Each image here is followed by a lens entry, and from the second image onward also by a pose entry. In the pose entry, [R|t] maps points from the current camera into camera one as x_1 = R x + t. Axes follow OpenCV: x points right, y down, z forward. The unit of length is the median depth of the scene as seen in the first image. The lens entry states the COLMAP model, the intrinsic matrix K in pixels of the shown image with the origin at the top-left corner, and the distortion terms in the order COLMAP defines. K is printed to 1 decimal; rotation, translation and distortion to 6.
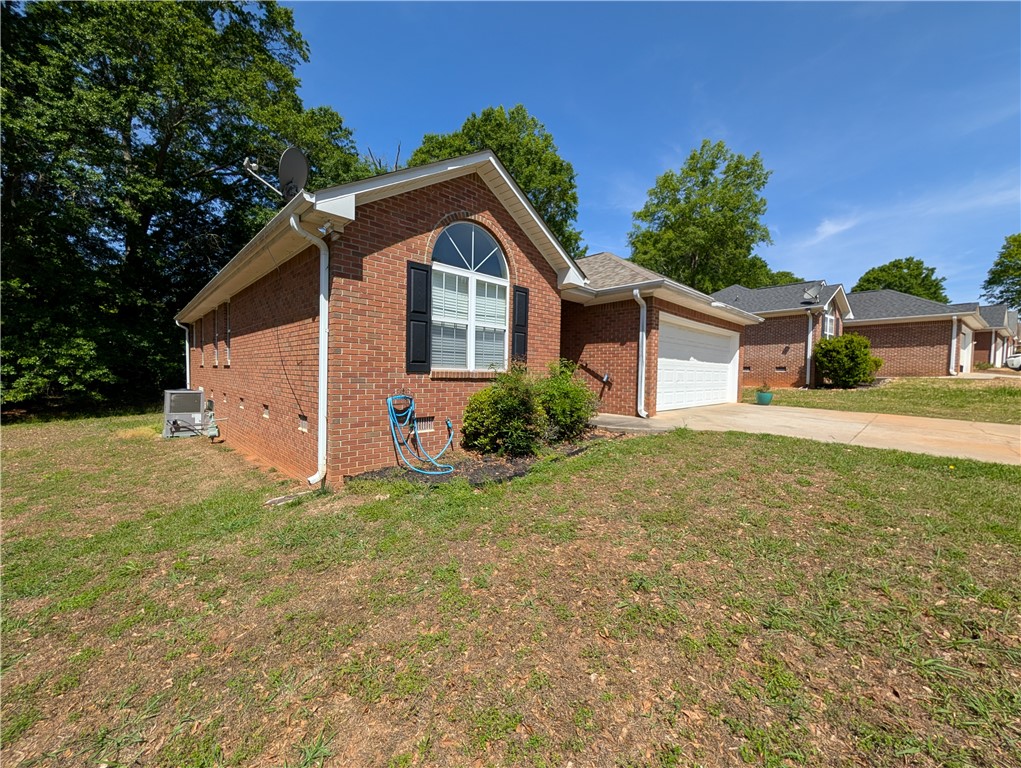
lens RADIAL K [[392.5, 0, 509.2], [0, 392.5, 385.4], [0, 0, 1]] dist [-0.000739, -0.000069]
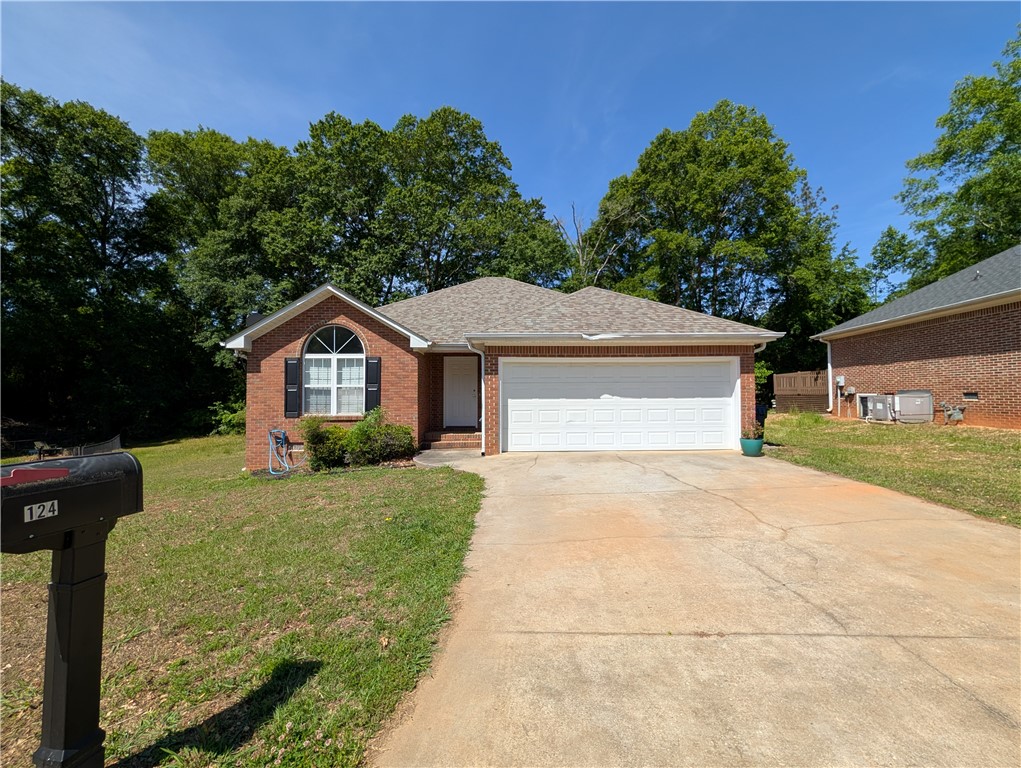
lens RADIAL K [[392.5, 0, 508.6], [0, 392.5, 383.8], [0, 0, 1]] dist [-0.000739, -0.000069]
pose [[0.726448, -0.048766, -0.685489, 1.549397], [-0.001909, 0.997332, -0.072975, -0.050695], [0.687219, 0.054321, 0.724416, 0.328591]]
